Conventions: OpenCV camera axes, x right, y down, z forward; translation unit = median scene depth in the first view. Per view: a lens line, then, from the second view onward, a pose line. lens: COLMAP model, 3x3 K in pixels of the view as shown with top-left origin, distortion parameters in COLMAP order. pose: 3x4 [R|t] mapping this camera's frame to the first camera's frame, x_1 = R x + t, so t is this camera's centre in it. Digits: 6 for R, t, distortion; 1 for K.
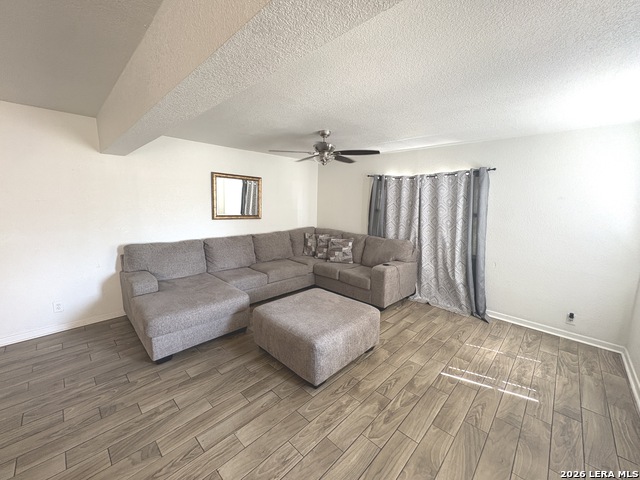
lens RADIAL K [[254.8, 0, 316.4], [0, 254.8, 237.1], [0, 0, 1]] dist [0.000476, -0.000247]
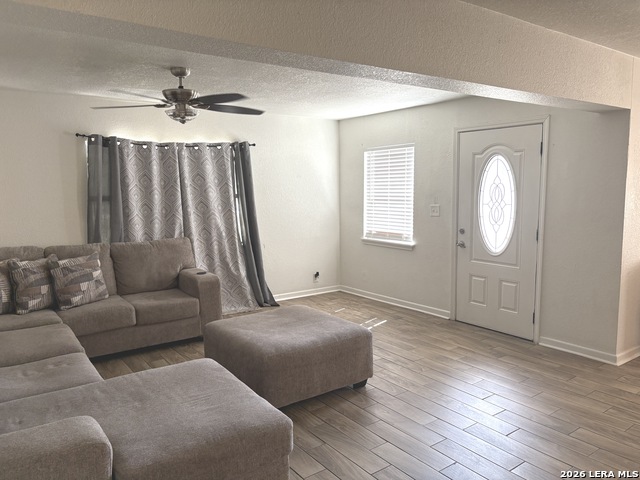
lens RADIAL K [[489.3, 0, 319.9], [0, 489.3, 242.5], [0, 0, 1]] dist [0.023438, -0.040699]
pose [[0.158641, -0.141375, 0.977162, -0.932143], [0.144158, 0.982406, 0.118730, -0.082078], [-0.976756, 0.122030, 0.176231, 0.432236]]
